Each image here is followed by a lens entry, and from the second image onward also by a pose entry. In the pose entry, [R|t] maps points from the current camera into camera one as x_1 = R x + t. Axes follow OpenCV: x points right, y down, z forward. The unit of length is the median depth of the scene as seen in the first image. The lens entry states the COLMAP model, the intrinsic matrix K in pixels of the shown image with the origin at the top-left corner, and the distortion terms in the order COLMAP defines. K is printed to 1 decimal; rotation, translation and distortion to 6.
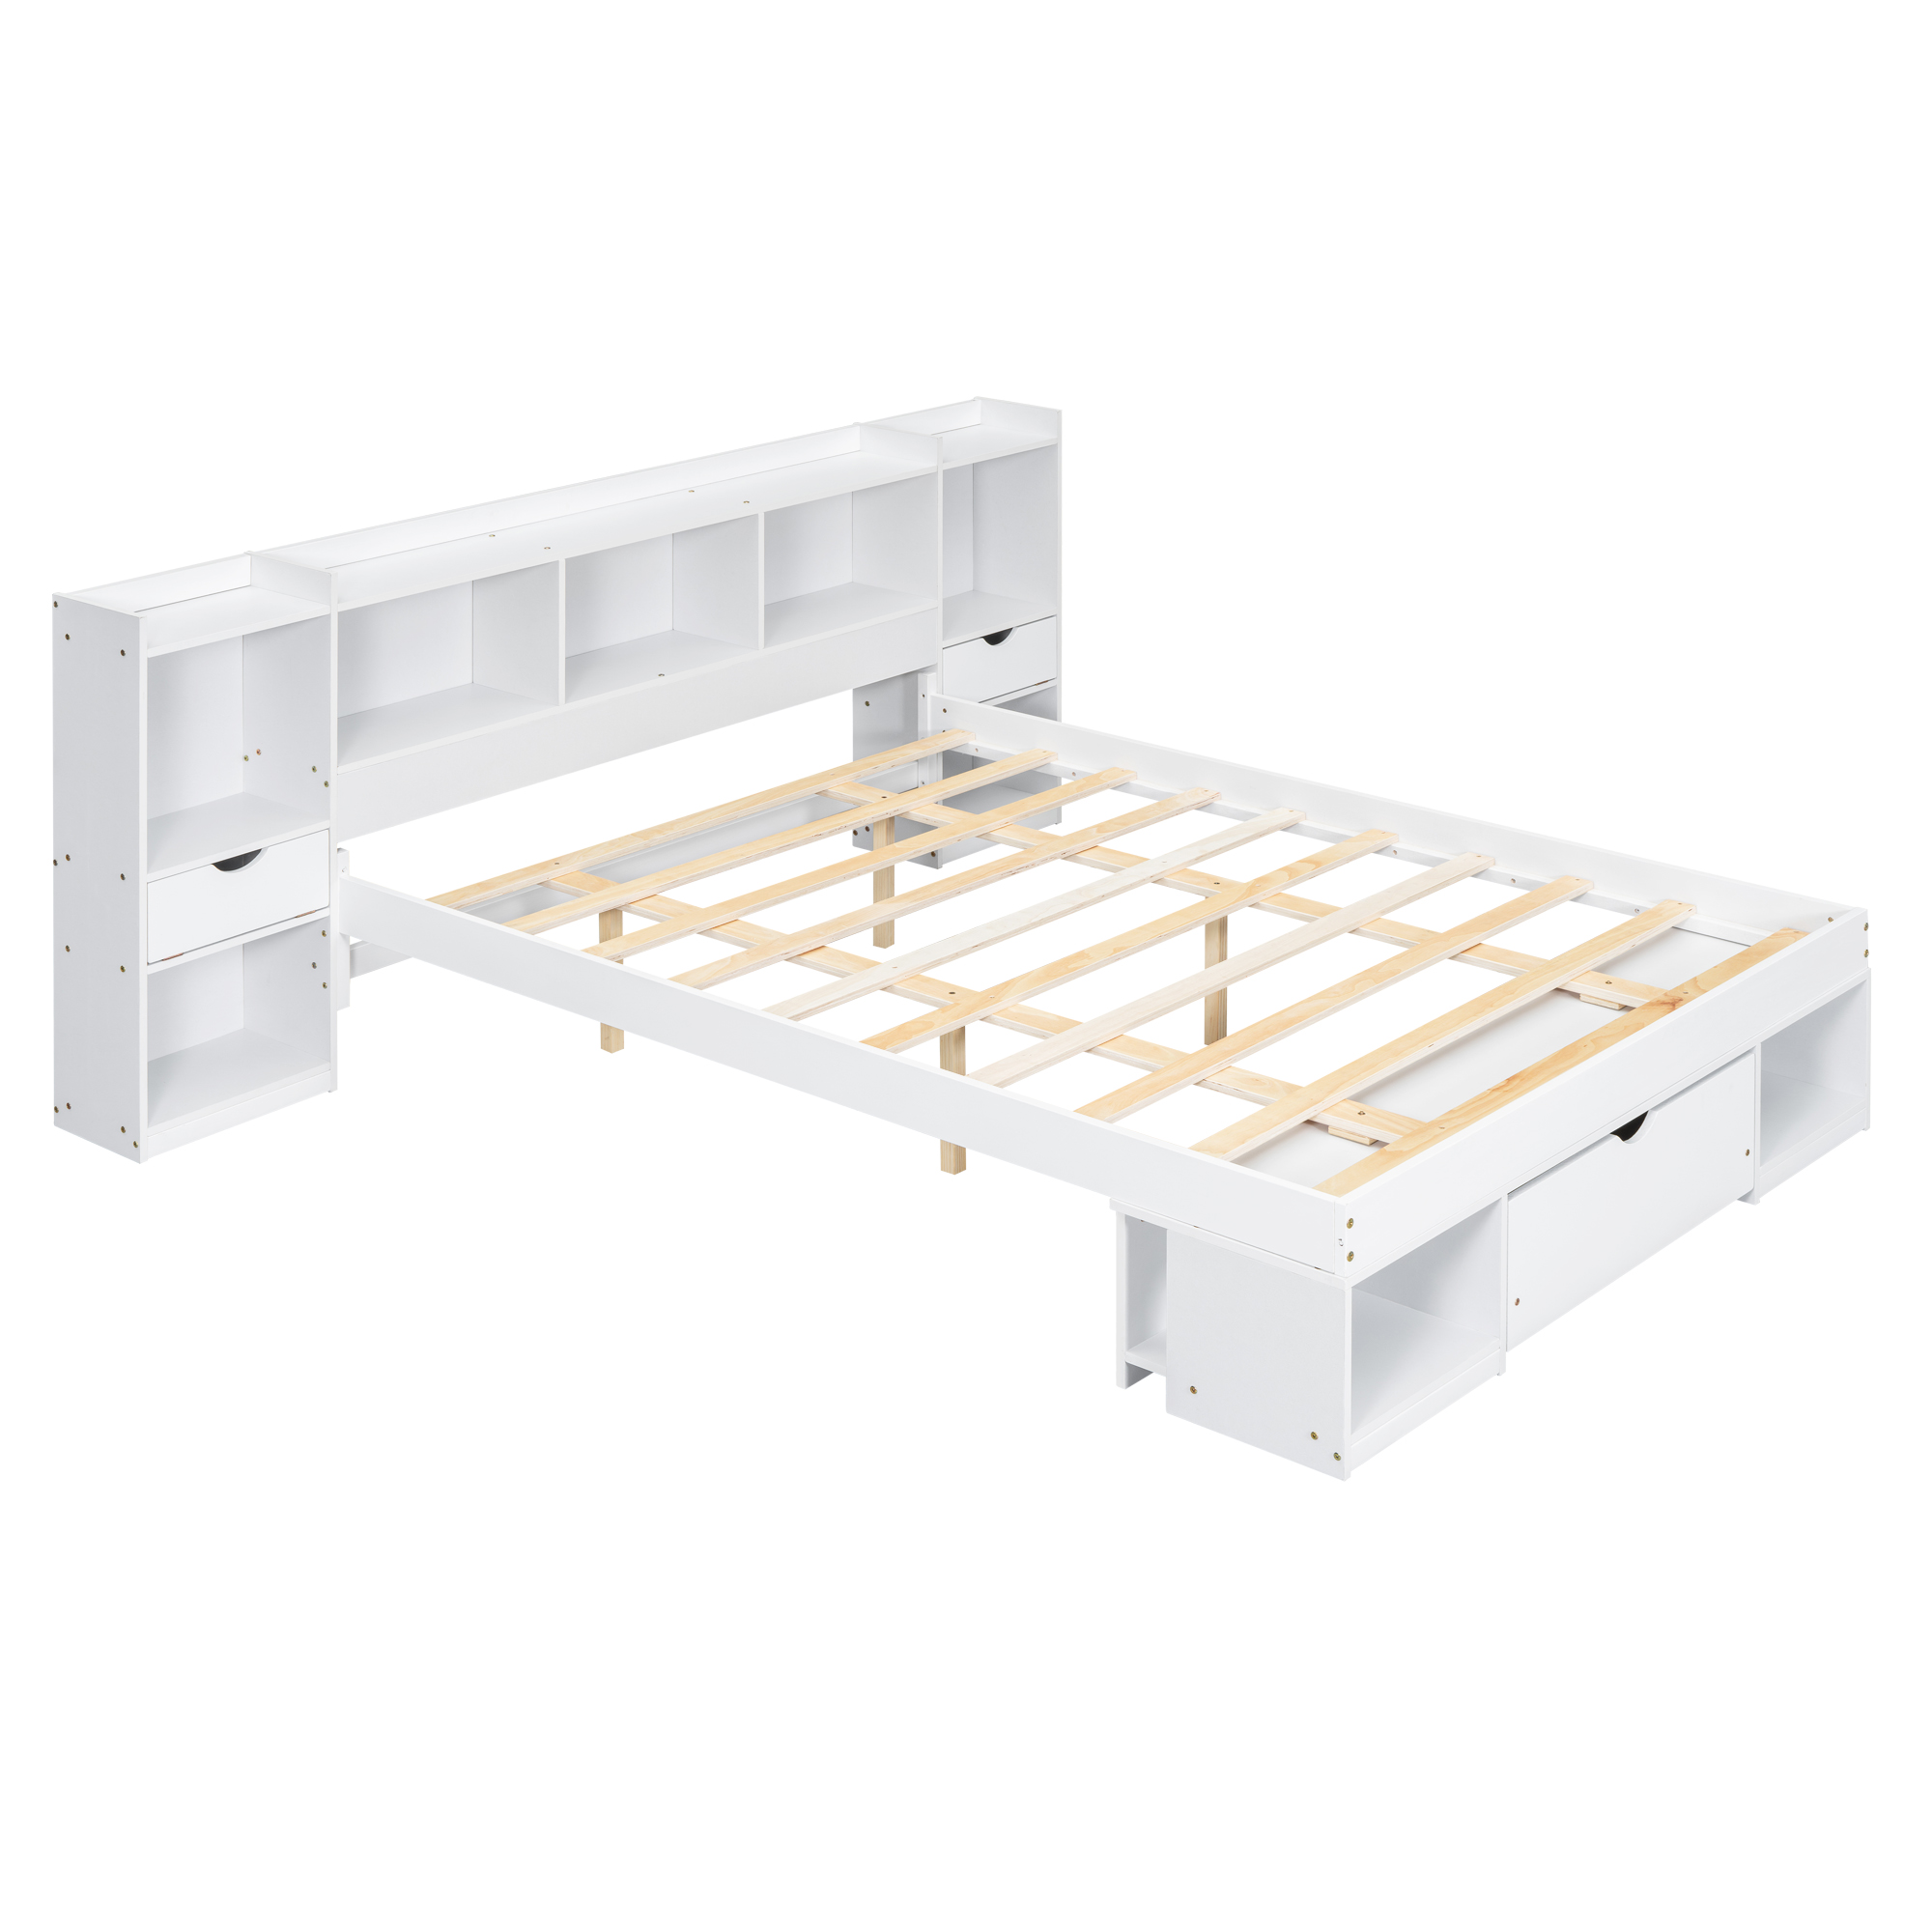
lens RADIAL K [[3629.6, 0, 981.2], [0, 3629.6, 945.9], [0, 0, 1]] dist [0.018163, 0.000000]
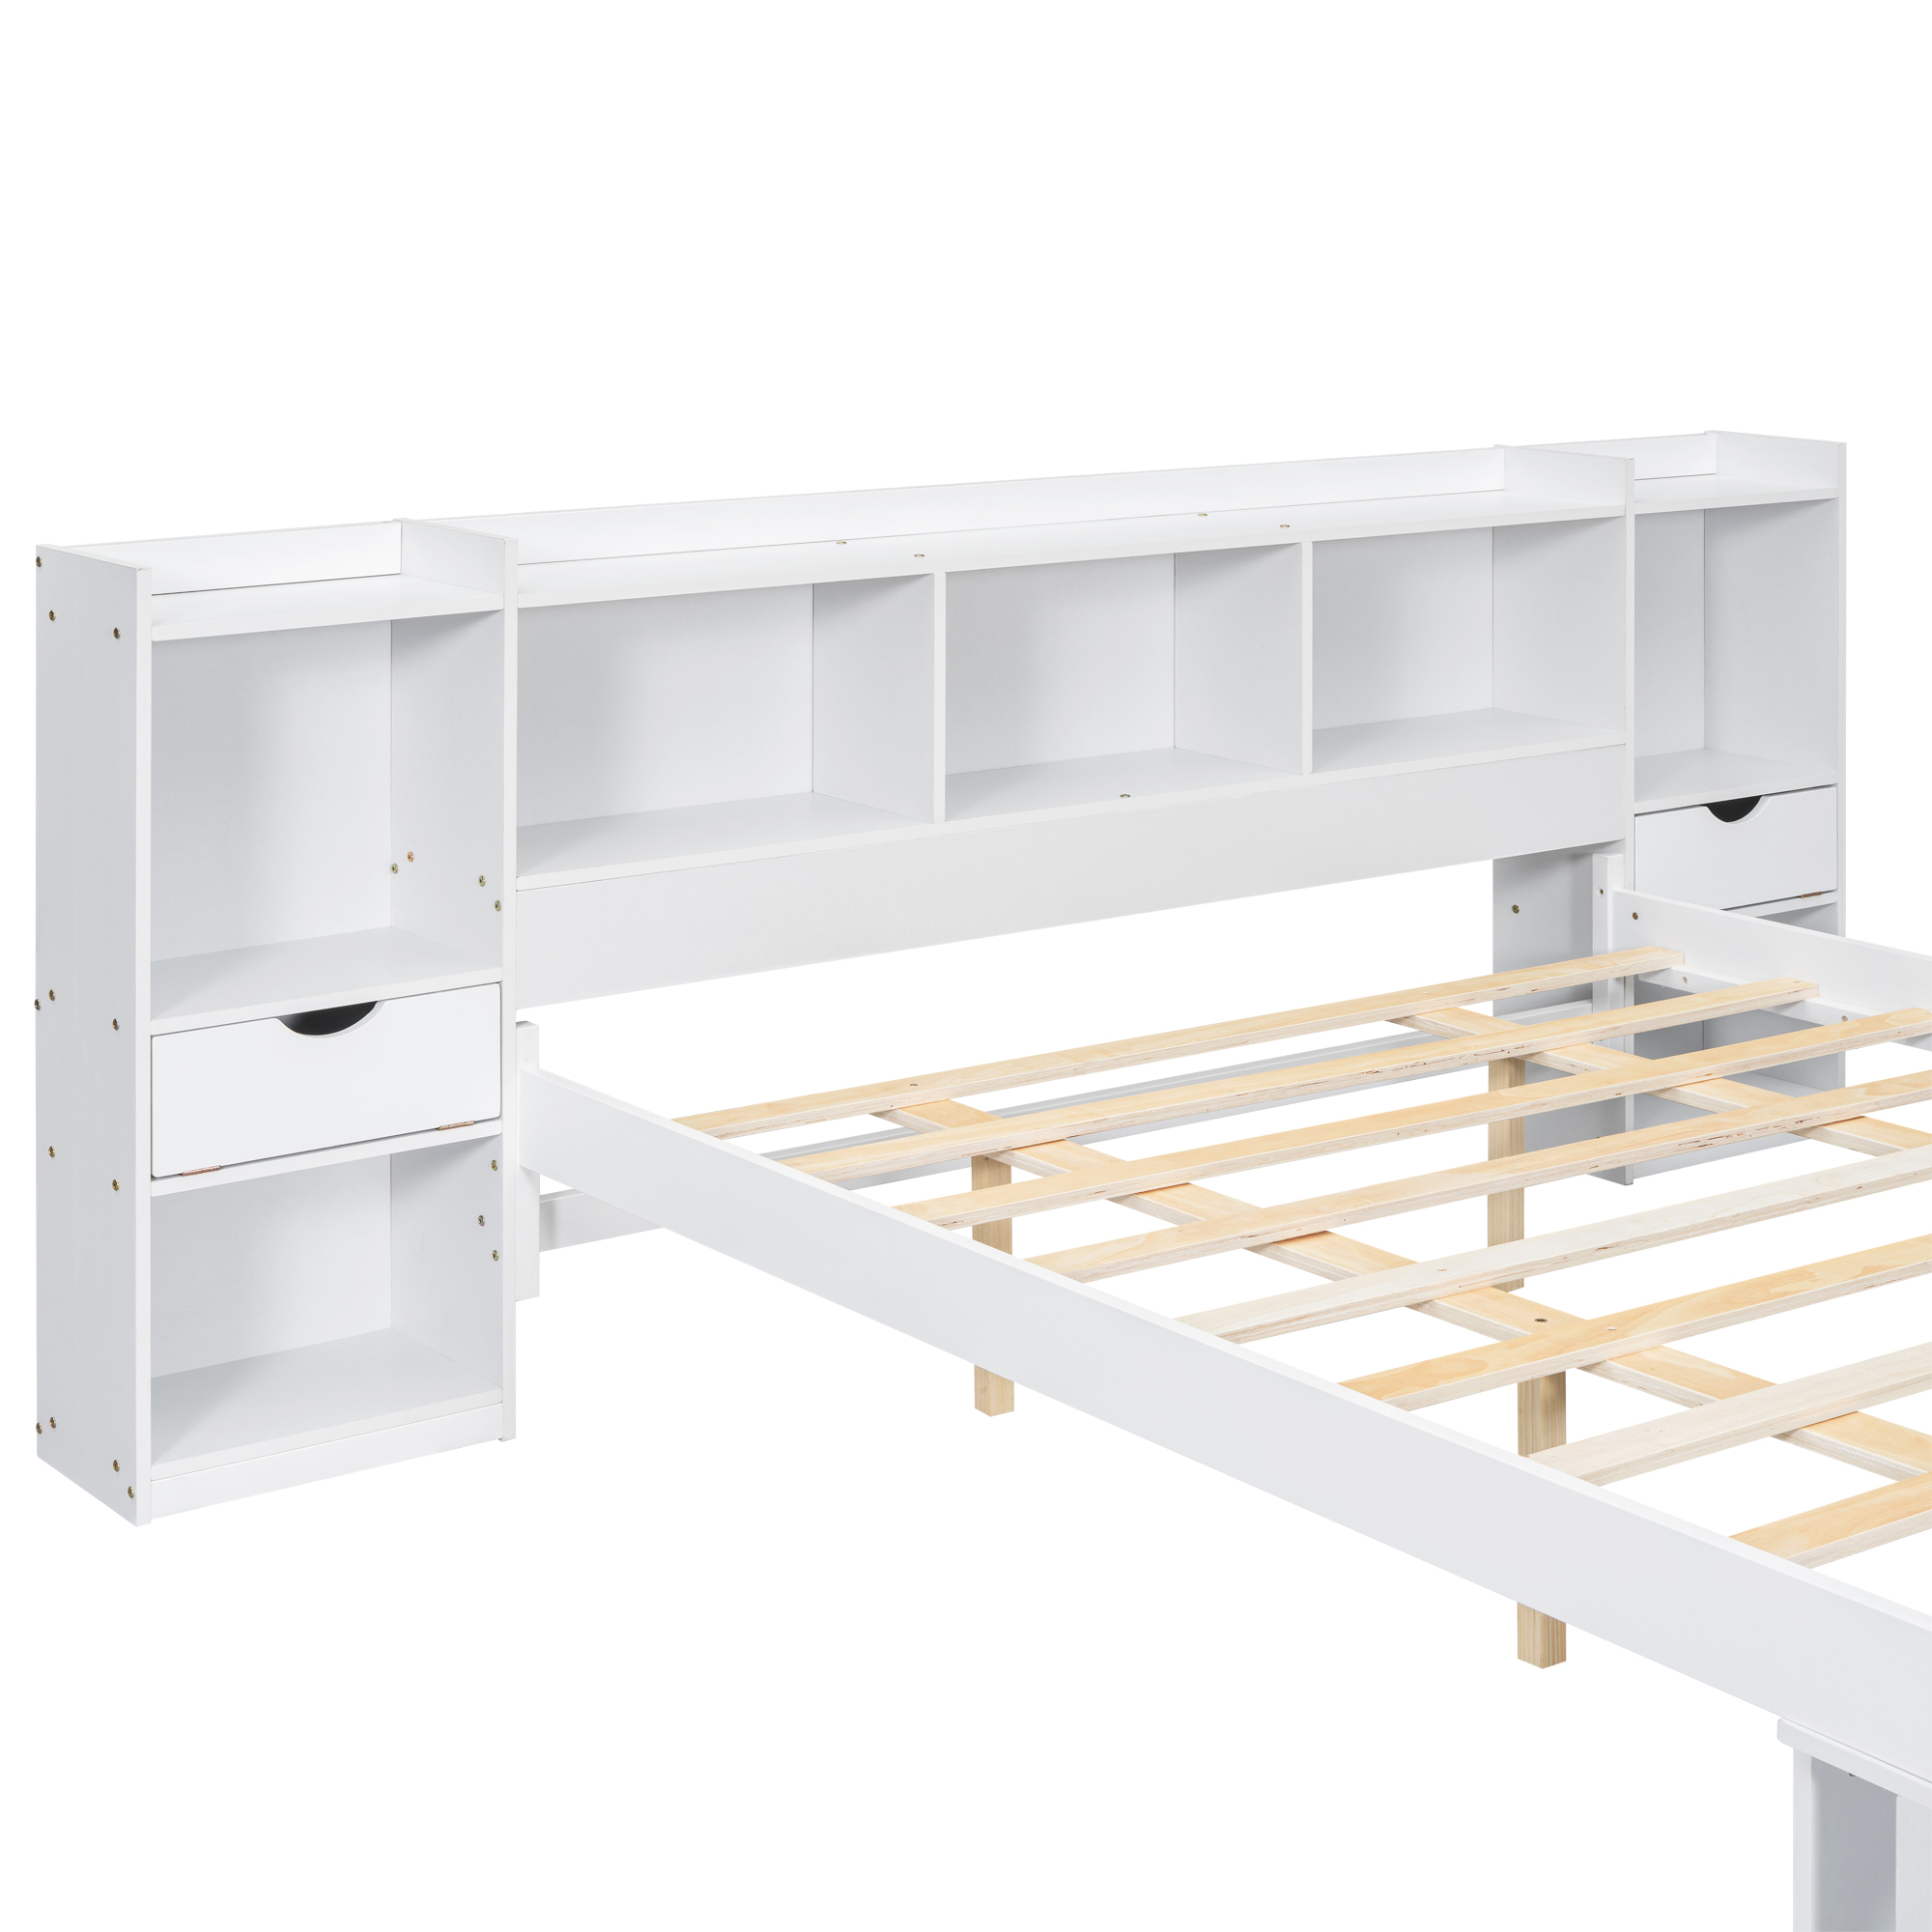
lens RADIAL K [[3629.6, 0, 980.0], [0, 3629.6, 915.7], [0, 0, 1]] dist [0.018163, 0.000000]
pose [[0.960994, 0.023784, -0.275544, 0.060209], [-0.069553, 0.985059, -0.157549, 0.045062], [0.267680, 0.170569, 0.948290, 0.443870]]
